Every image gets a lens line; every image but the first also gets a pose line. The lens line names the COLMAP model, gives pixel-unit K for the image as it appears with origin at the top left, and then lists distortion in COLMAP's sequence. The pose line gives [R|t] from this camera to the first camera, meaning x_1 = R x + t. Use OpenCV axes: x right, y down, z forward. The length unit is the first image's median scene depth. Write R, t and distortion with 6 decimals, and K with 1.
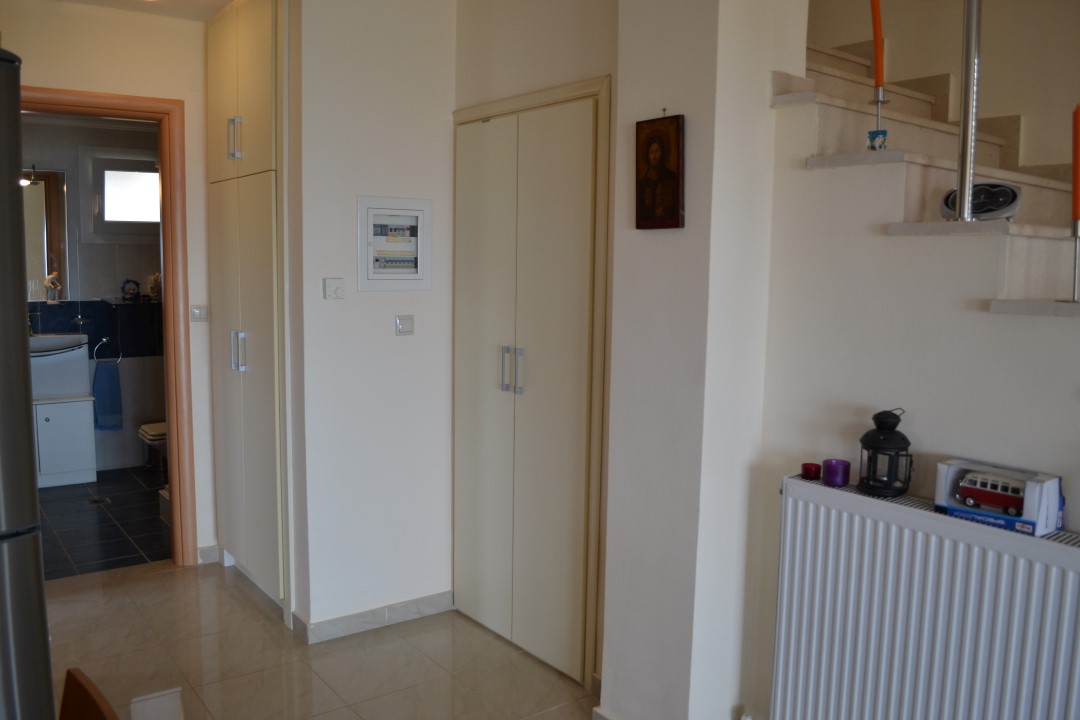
lens RADIAL K [[866.2, 0, 542.7], [0, 866.2, 353.6], [0, 0, 1]] dist [-0.071989, -0.009506]
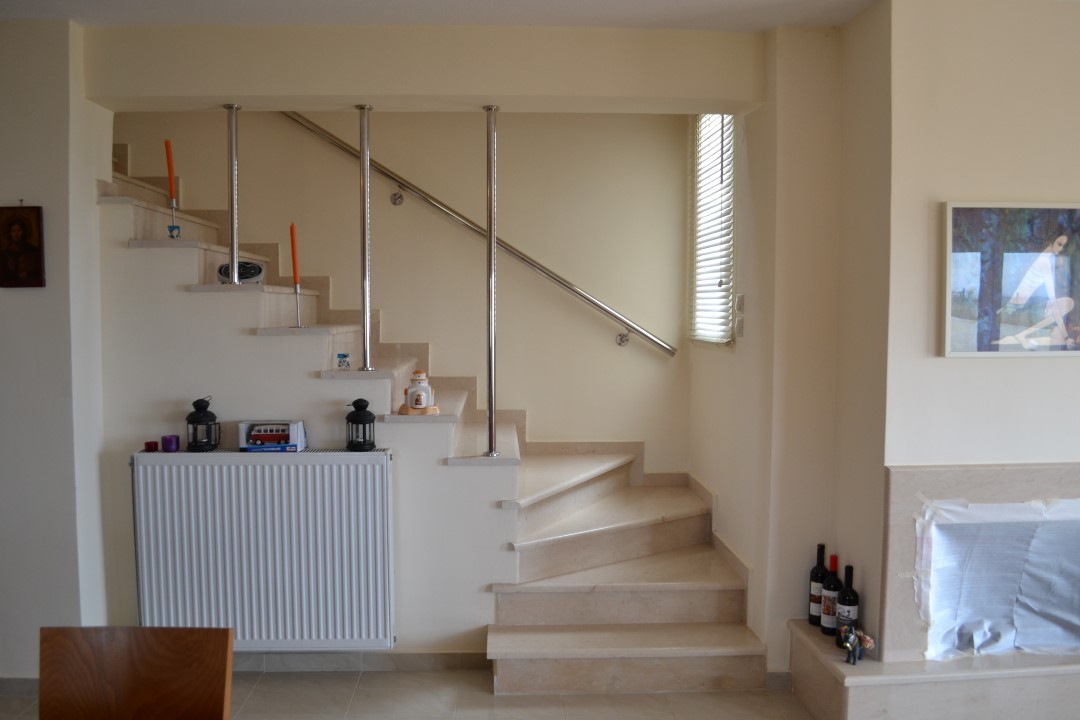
lens RADIAL K [[866.2, 0, 539.5], [0, 866.2, 358.0], [0, 0, 1]] dist [-0.071989, -0.009506]
pose [[0.573250, -0.059441, 0.817222, -0.565223], [0.096638, 0.995309, 0.004606, 0.044296], [-0.813662, 0.076334, 0.576305, -0.481027]]
